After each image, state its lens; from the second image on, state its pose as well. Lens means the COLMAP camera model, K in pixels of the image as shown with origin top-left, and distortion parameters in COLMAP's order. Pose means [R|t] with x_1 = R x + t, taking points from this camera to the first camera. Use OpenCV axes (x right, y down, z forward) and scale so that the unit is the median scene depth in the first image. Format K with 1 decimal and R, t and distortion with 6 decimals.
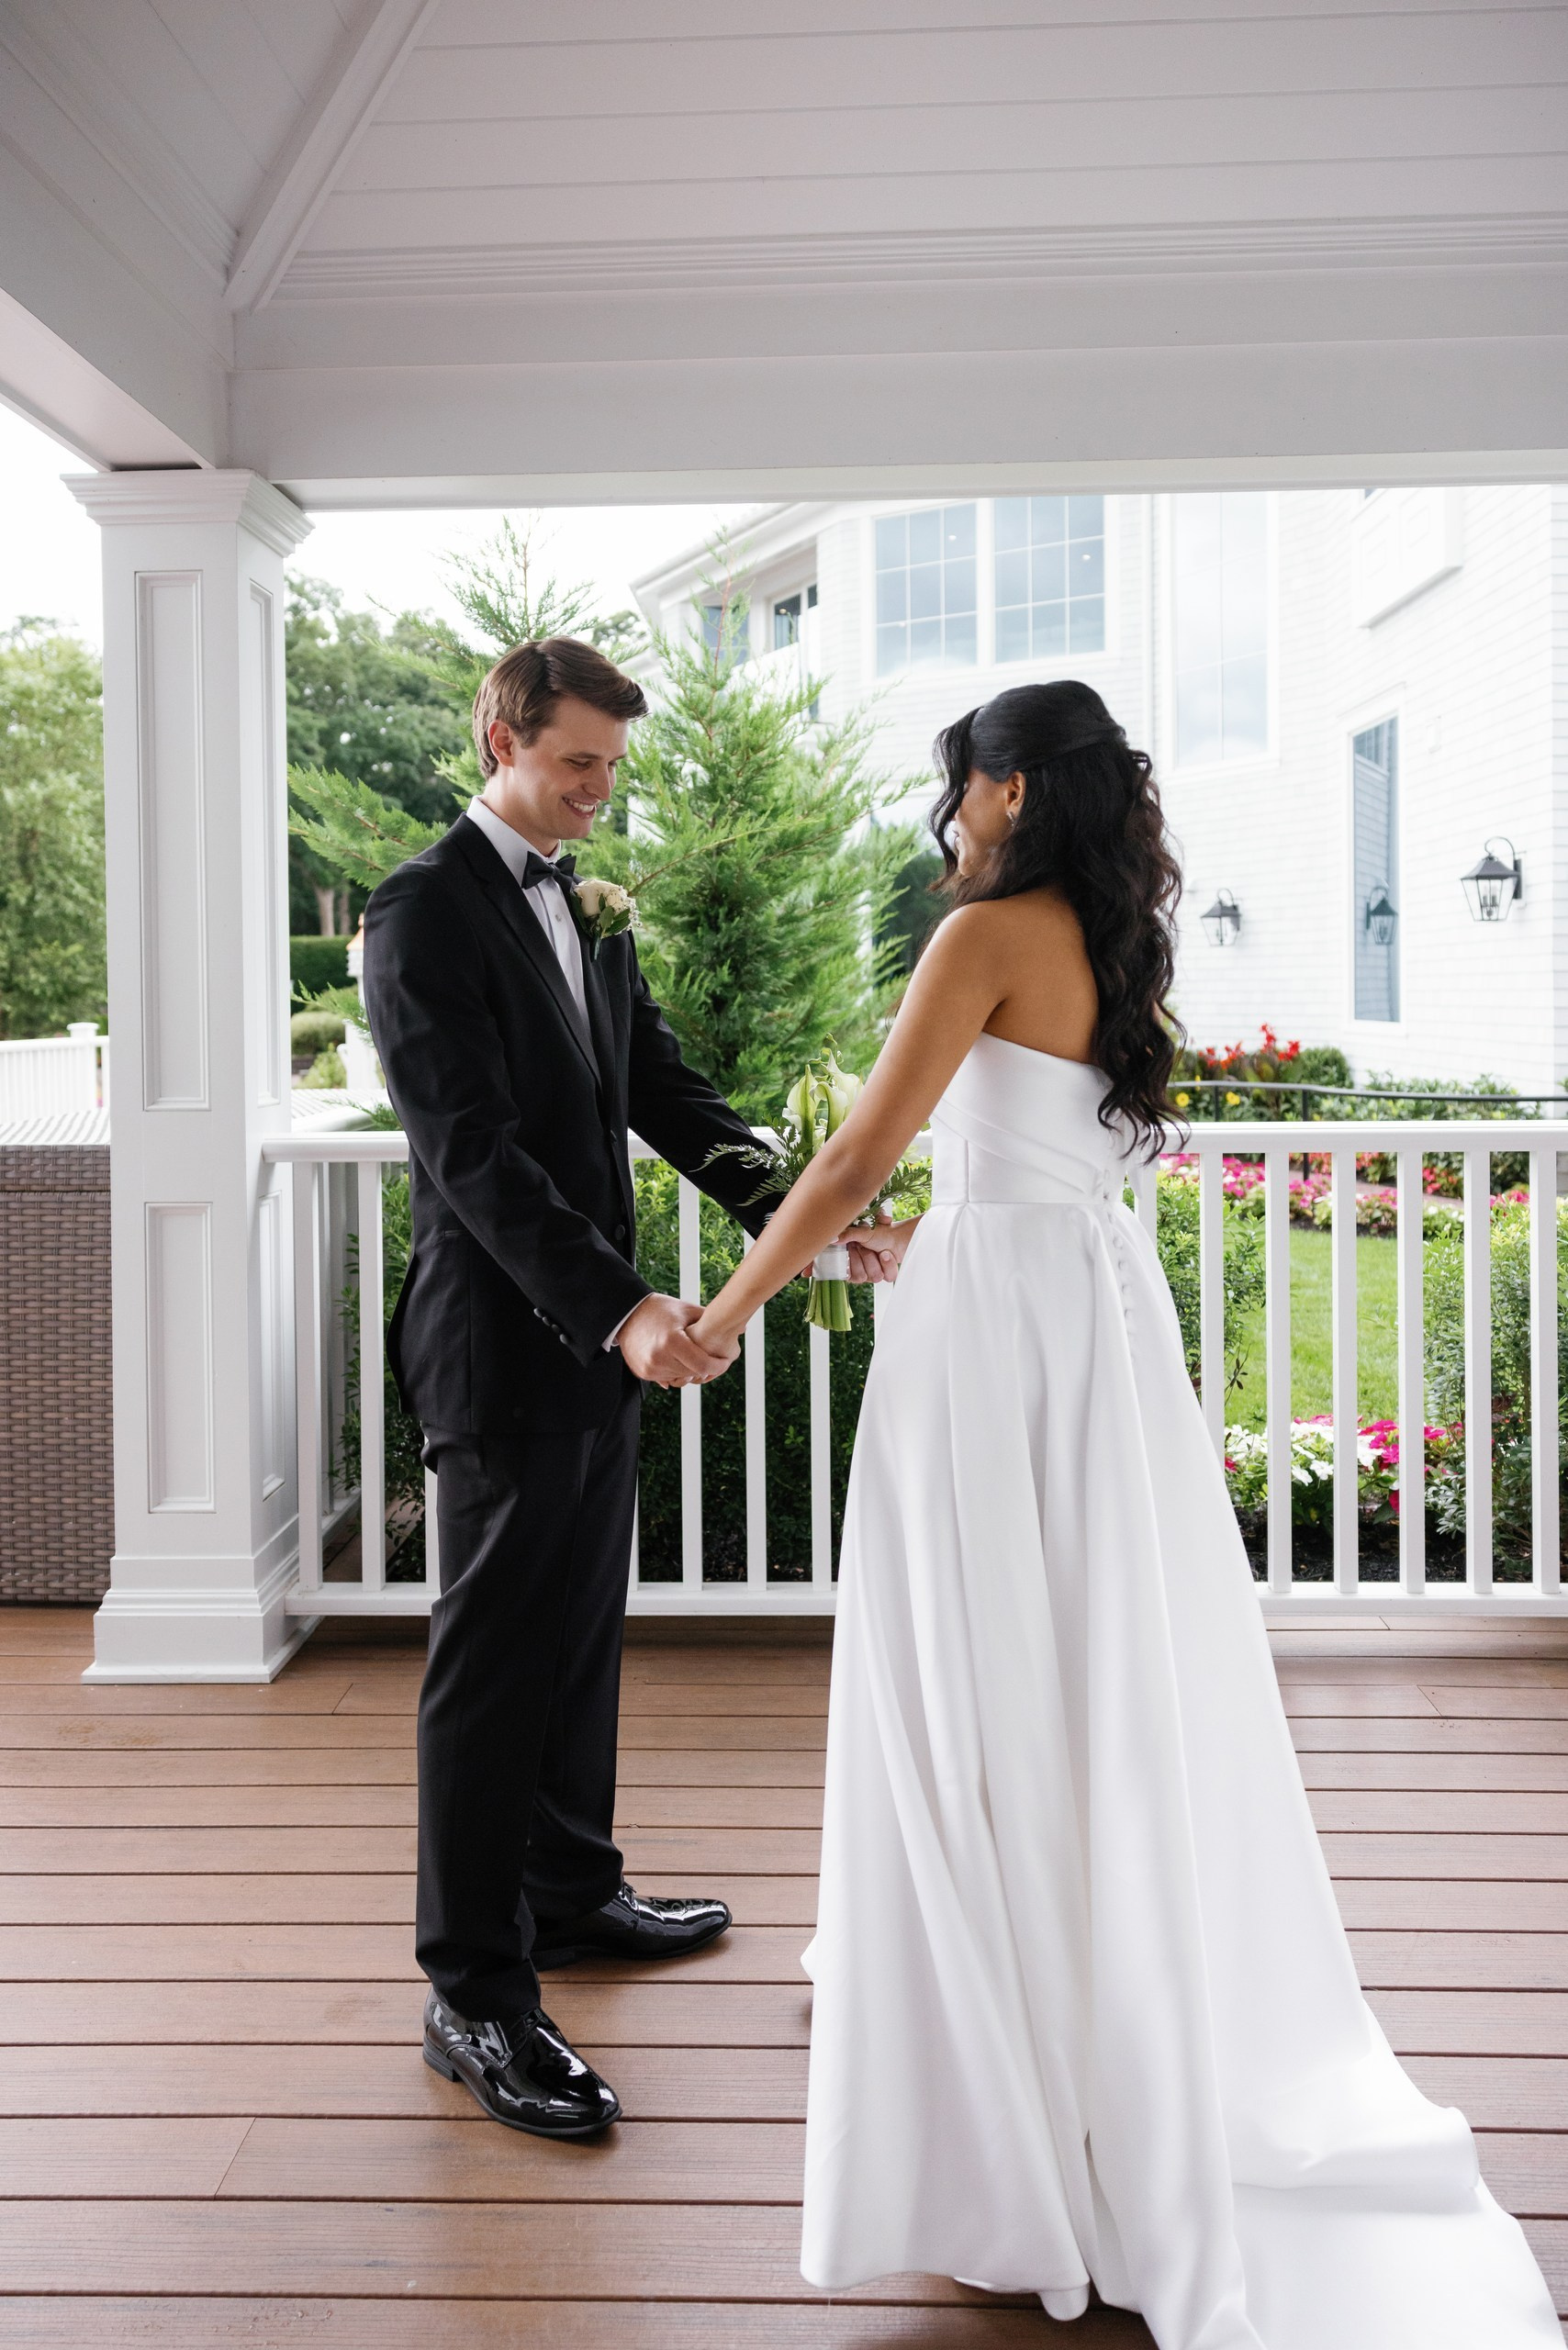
lens RADIAL K [[2186.1, 0, 787.5], [0, 2186.1, 1094.3], [0, 0, 1]] dist [-0.007232, -0.020681]
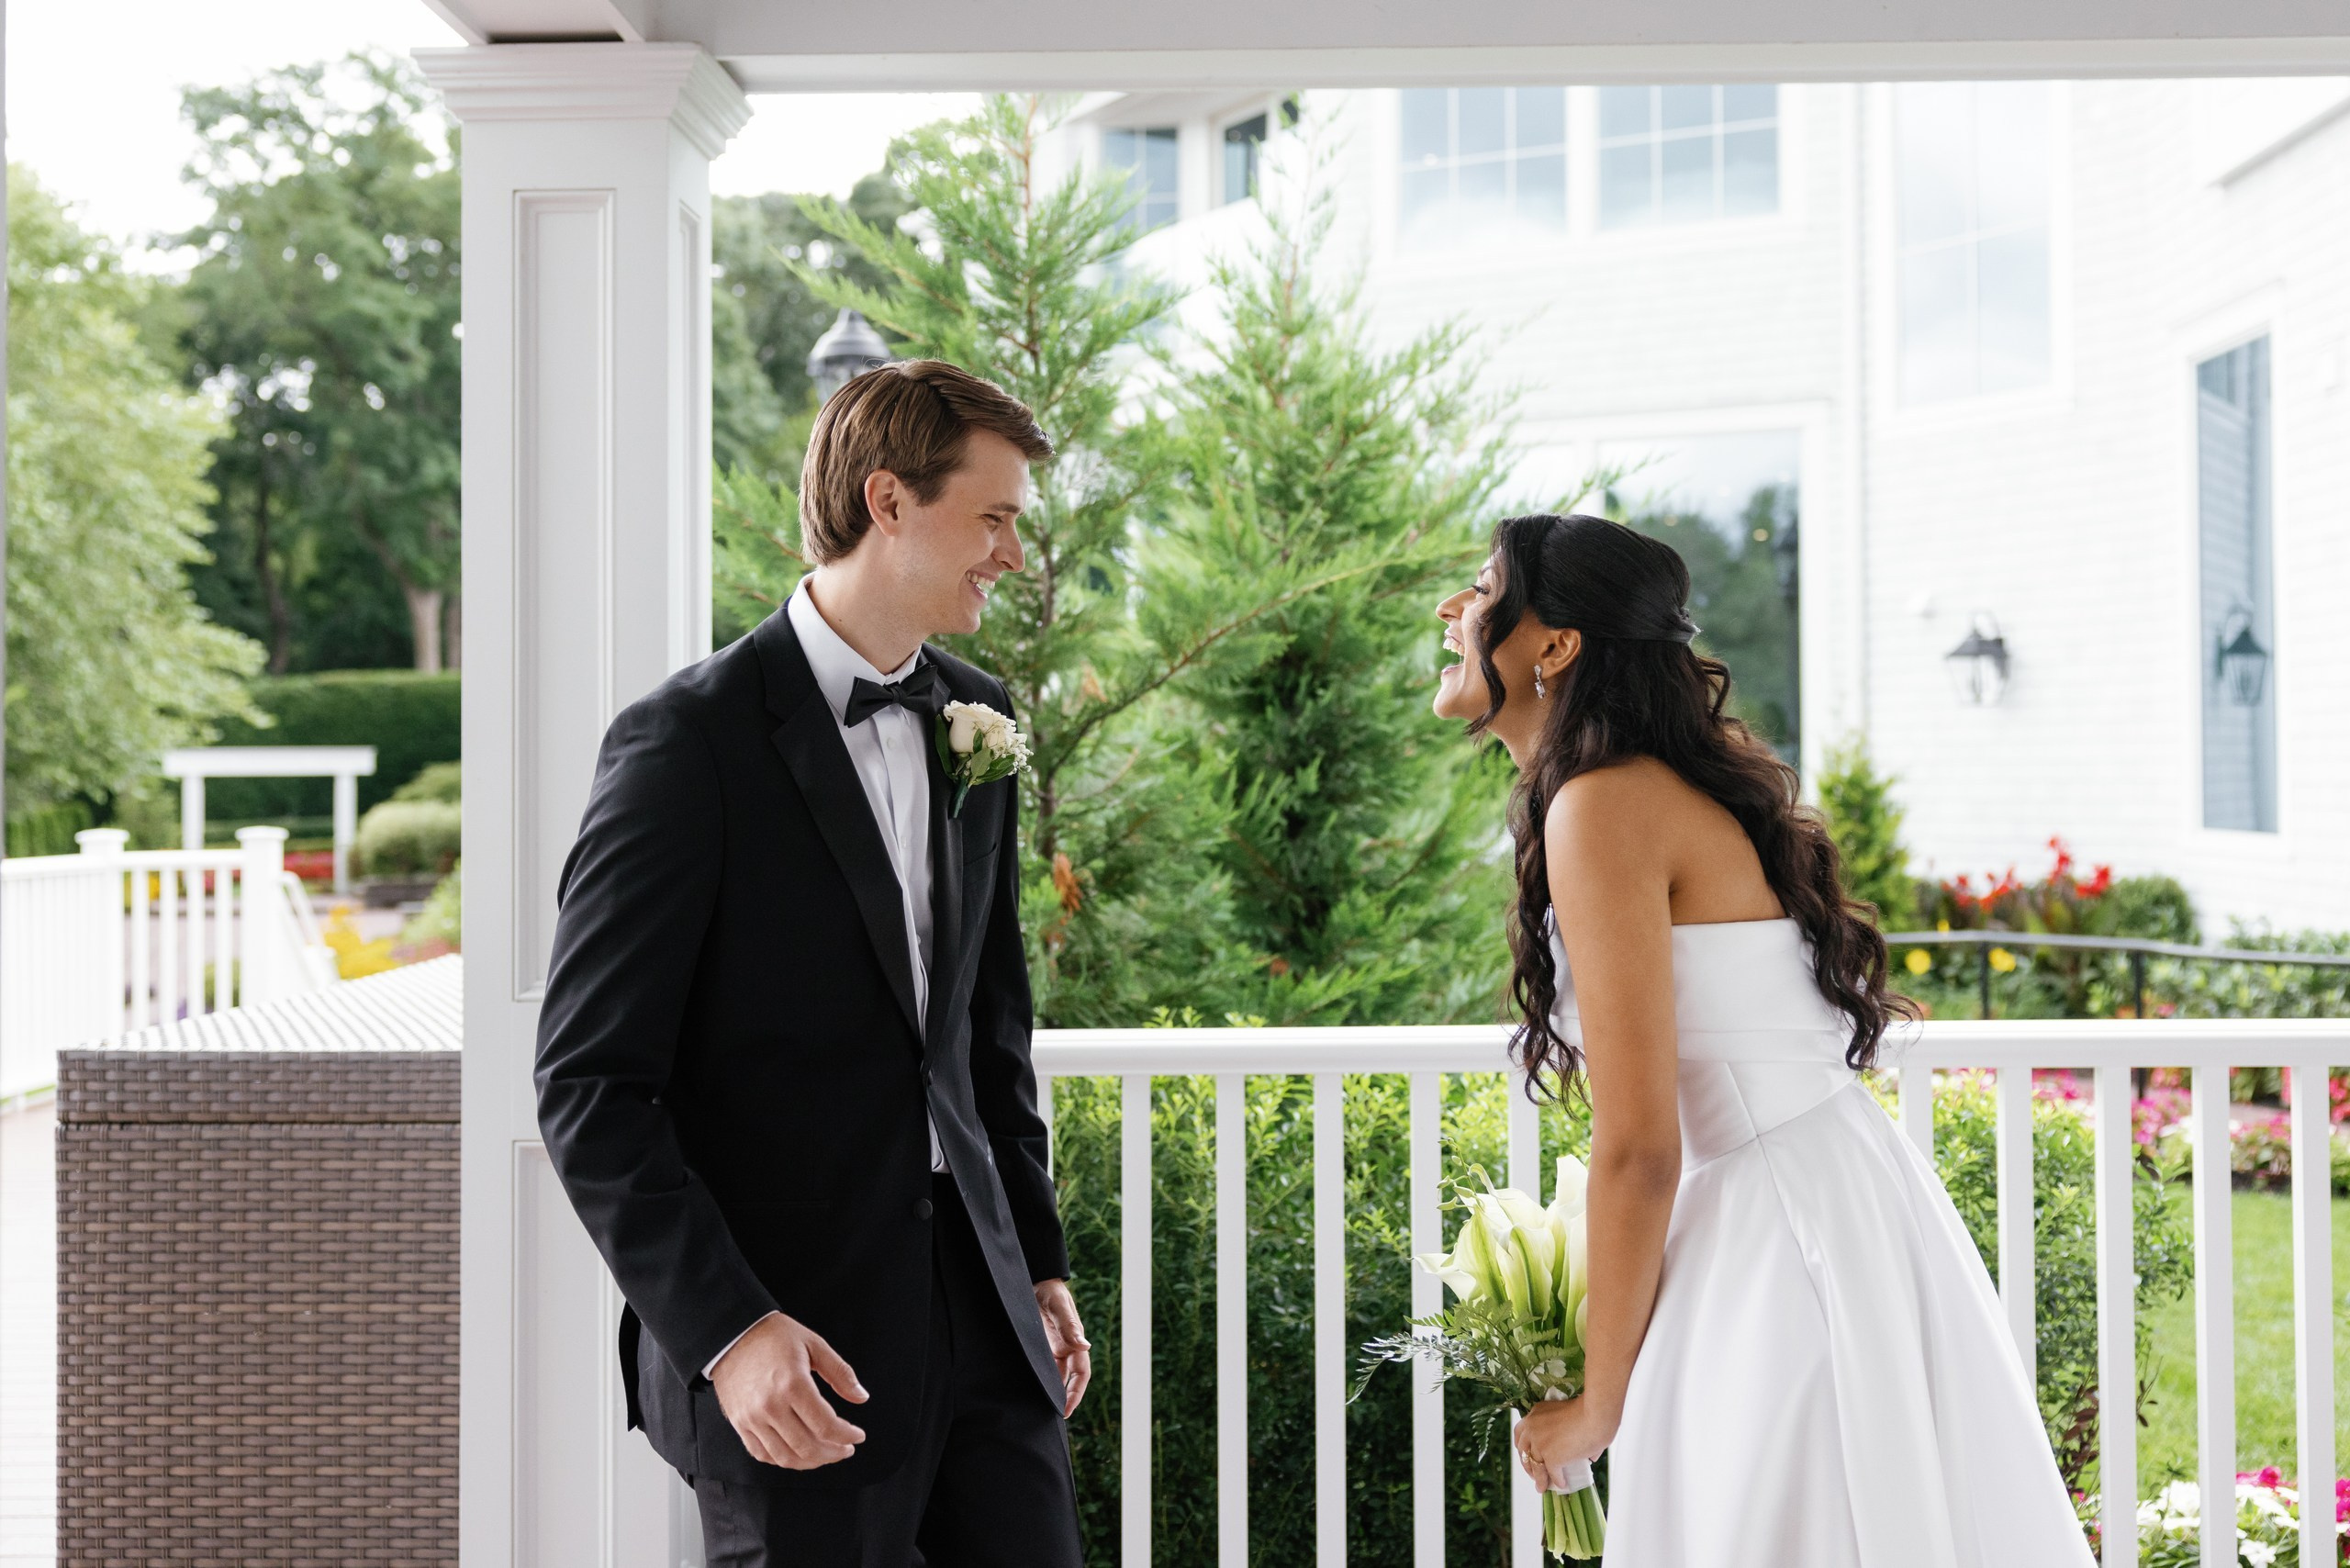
lens RADIAL K [[4083.3, 0, 1188.2], [0, 4083.3, 666.5], [0, 0, 1]] dist [-0.025658, 0.125204]
pose [[0.999164, 0.005521, 0.040508, -0.065482], [-0.002956, 0.998003, -0.063102, -0.007331], [-0.040776, 0.062929, 0.997185, -0.111555]]
